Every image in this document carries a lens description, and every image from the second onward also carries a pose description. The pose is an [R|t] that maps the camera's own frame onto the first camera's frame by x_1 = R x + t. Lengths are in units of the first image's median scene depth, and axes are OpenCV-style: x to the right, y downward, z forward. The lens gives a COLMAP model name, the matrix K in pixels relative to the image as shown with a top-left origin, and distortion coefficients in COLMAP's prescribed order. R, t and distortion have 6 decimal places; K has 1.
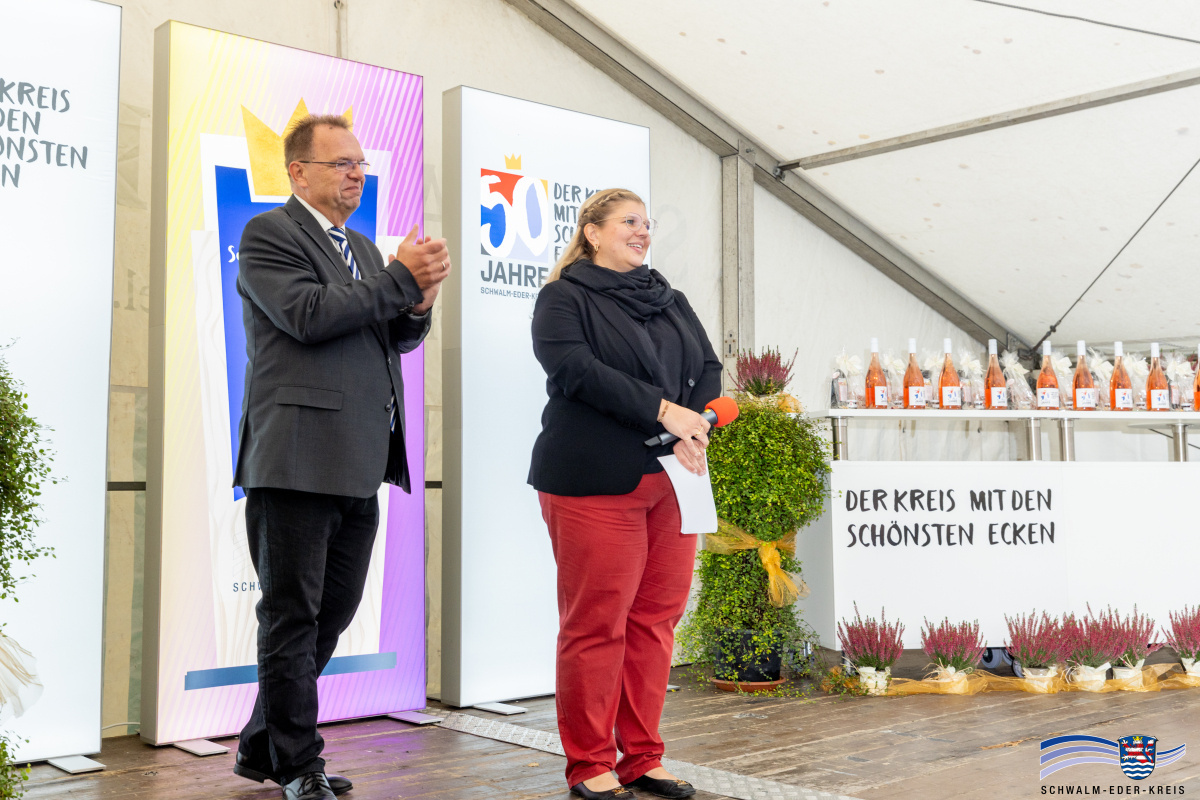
lens RADIAL K [[1307.9, 0, 519.0], [0, 1307.9, 348.8], [0, 0, 1]] dist [-0.006107, 0.026830]
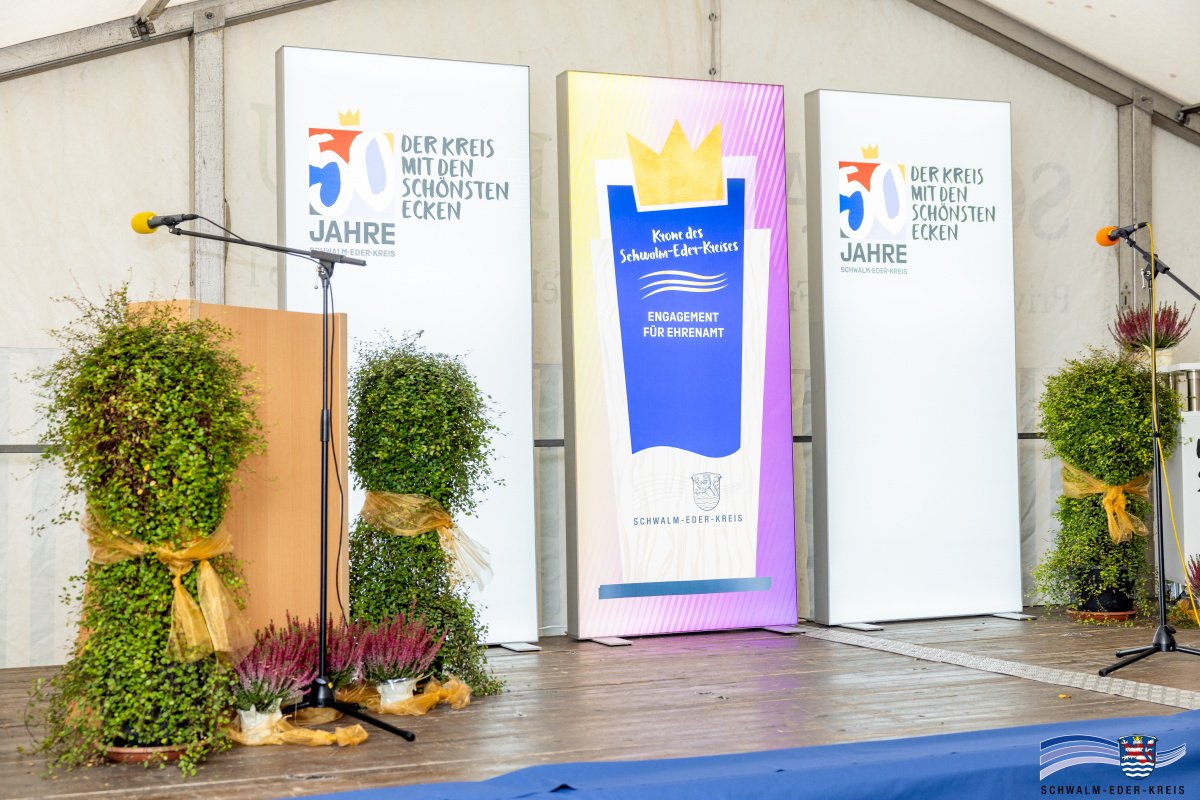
lens RADIAL K [[1676.7, 0, 600.0], [0, 1676.7, 400.0], [0, 0, 1]] dist [-0.013620, 0.048886]
pose [[0.961253, -0.022593, -0.274739, 0.165746], [0.043417, 0.996605, 0.069950, -0.042215], [0.272226, -0.079168, 0.958971, -0.464604]]
